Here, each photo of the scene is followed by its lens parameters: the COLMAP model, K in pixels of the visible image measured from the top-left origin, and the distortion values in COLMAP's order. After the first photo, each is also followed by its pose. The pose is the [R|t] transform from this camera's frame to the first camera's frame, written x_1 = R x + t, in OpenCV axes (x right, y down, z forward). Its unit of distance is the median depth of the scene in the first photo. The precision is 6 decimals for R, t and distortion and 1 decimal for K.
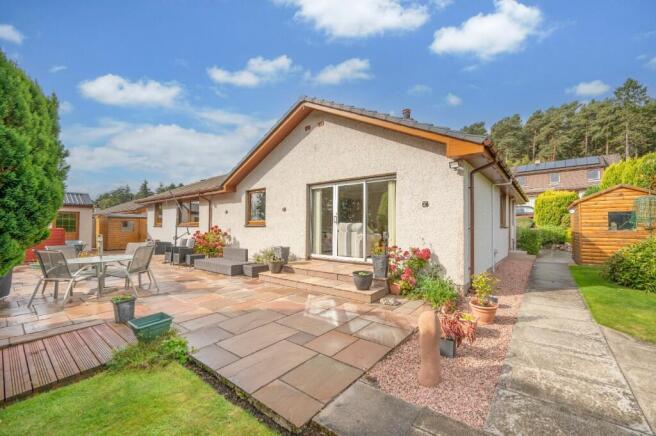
lens RADIAL K [[267.8, 0, 330.3], [0, 267.8, 224.7], [0, 0, 1]] dist [-0.000795, -0.000318]
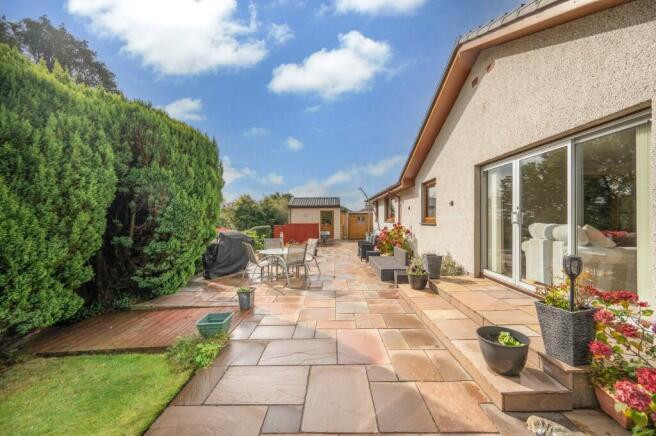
lens RADIAL K [[254.0, 0, 326.3], [0, 254.0, 219.4], [0, 0, 1]] dist [-0.002465, -0.000739]
pose [[0.613240, -0.002248, -0.789893, 0.161661], [0.011989, 0.999907, 0.006462, -0.020329], [0.789806, -0.013433, 0.613210, 0.265628]]
